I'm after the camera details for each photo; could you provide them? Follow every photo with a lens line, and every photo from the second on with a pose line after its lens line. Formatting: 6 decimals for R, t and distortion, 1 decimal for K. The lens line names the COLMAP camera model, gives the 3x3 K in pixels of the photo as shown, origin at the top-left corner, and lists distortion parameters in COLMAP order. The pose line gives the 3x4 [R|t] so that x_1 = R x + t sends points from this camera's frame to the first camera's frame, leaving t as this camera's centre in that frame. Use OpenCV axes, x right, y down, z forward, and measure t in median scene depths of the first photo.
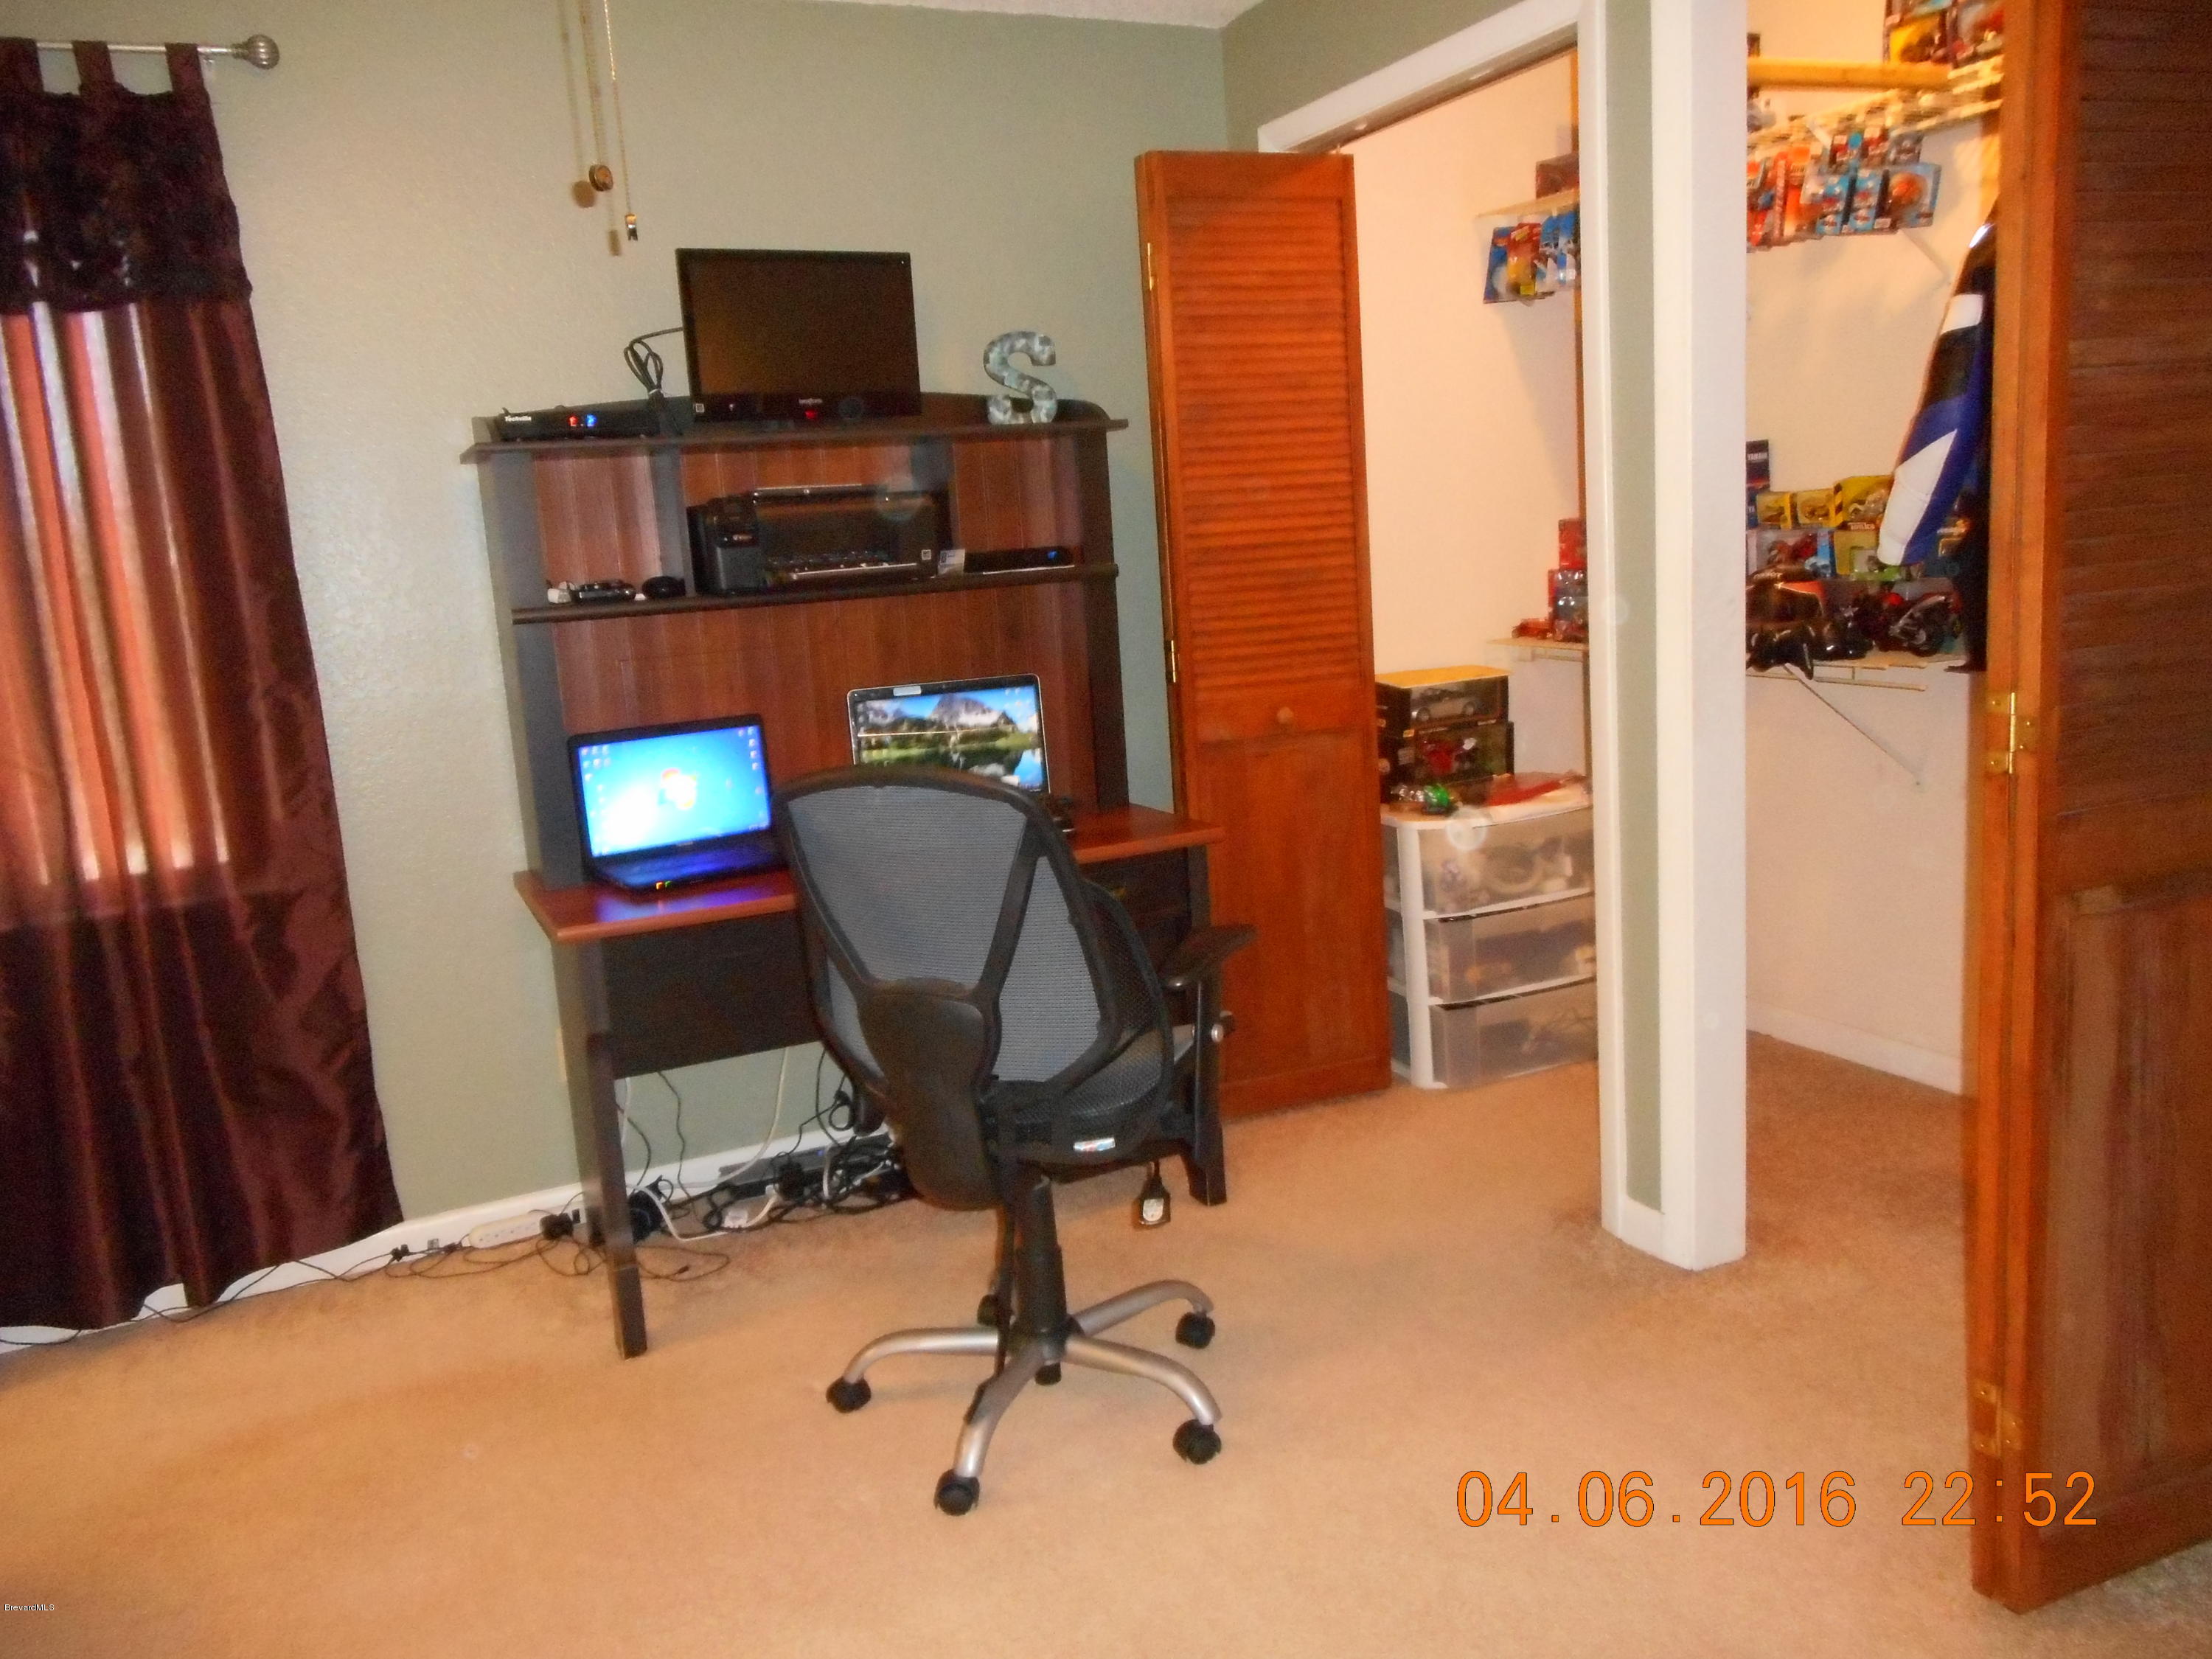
lens RADIAL K [[1668.9, 0, 1107.6], [0, 1668.9, 819.0], [0, 0, 1]] dist [0.012741, -0.004405]
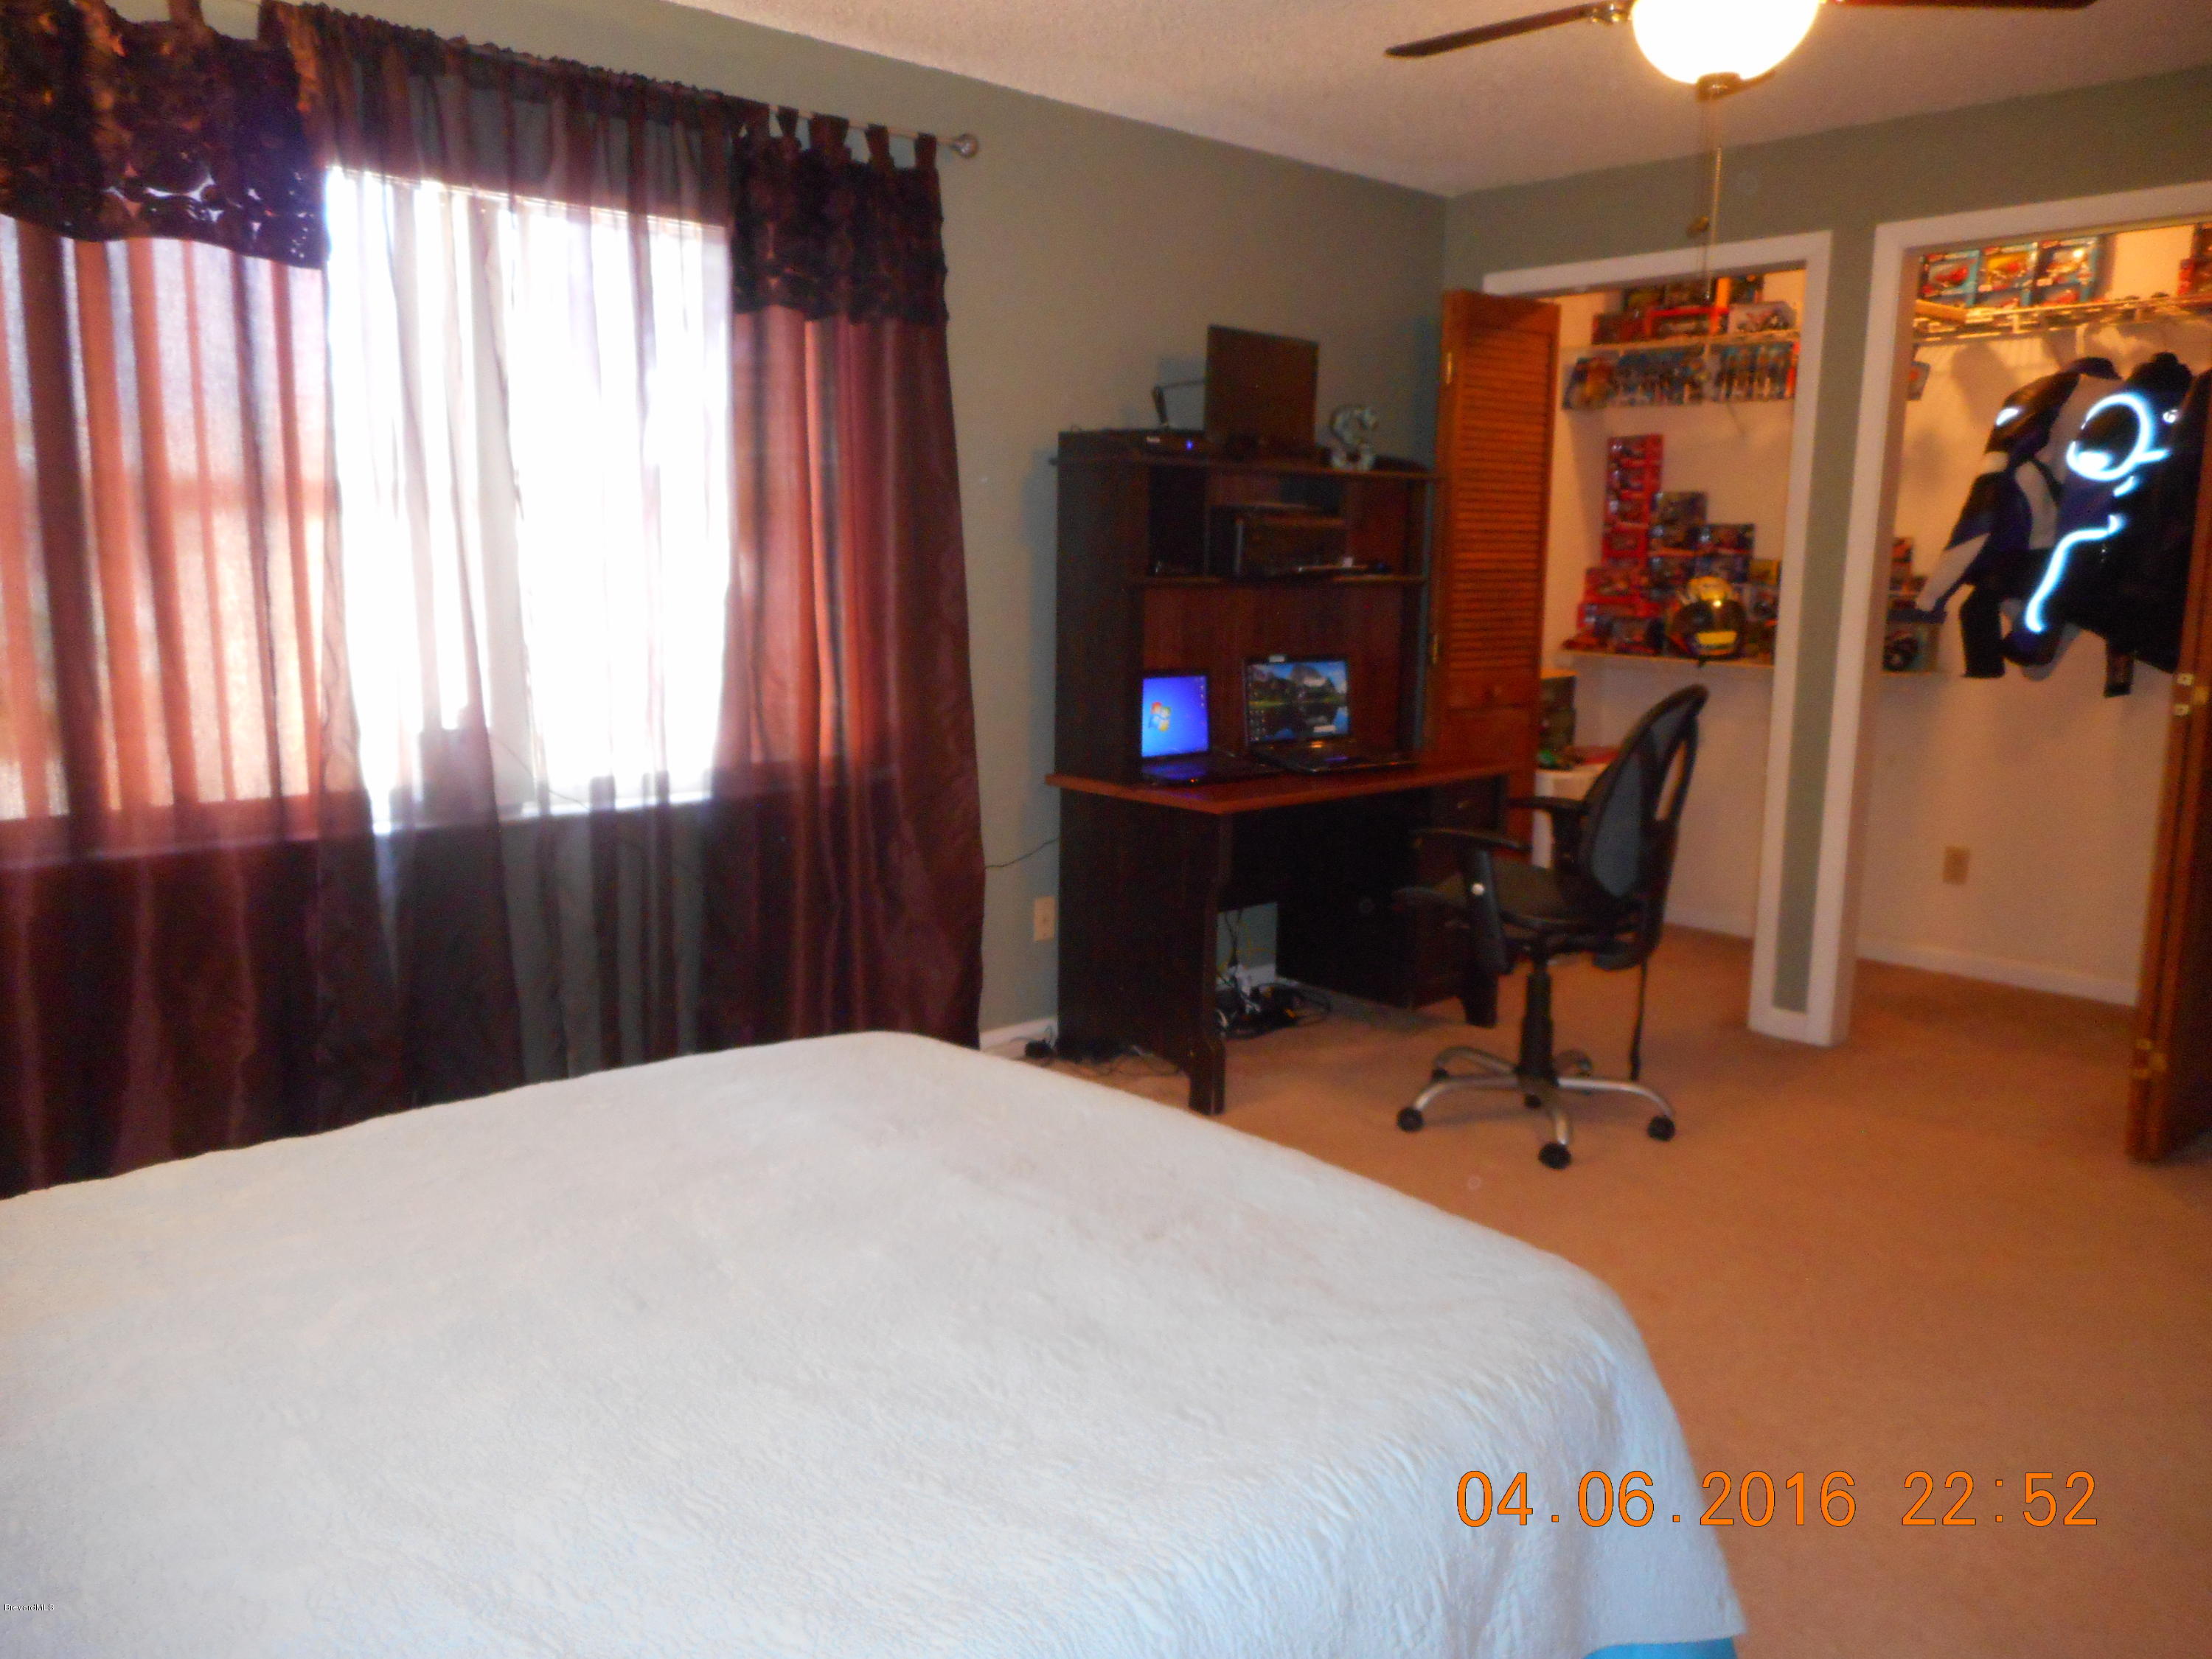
lens RADIAL K [[1668.9, 0, 1099.6], [0, 1668.9, 837.1], [0, 0, 1]] dist [0.012741, -0.004405]
pose [[0.947778, 0.024231, 0.318010, -0.684200], [-0.023250, 0.999706, -0.006879, 0.081773], [-0.318083, -0.000873, 0.948062, -0.245119]]
